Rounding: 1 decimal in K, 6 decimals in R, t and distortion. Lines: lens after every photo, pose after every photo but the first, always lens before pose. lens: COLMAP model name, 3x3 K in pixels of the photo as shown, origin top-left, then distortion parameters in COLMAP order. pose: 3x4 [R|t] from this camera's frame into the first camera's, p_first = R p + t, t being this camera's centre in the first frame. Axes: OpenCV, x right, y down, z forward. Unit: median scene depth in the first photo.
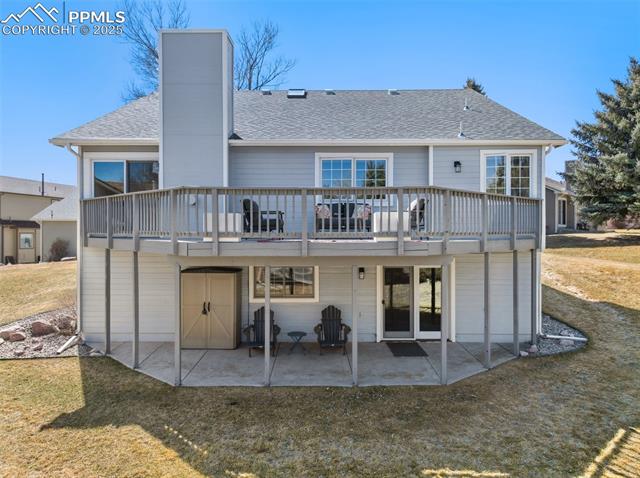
lens RADIAL K [[437.8, 0, 318.5], [0, 437.8, 241.3], [0, 0, 1]] dist [-0.002706, -0.017396]
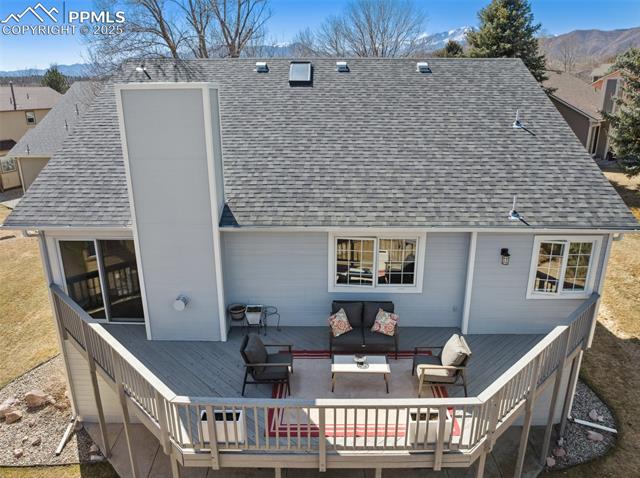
lens RADIAL K [[437.8, 0, 321.2], [0, 437.8, 238.0], [0, 0, 1]] dist [-0.002706, -0.017396]
pose [[0.999995, -0.002860, 0.001376, -0.022989], [0.002287, 0.949930, 0.312454, -0.451786], [-0.002201, -0.312449, 0.949932, 0.234333]]
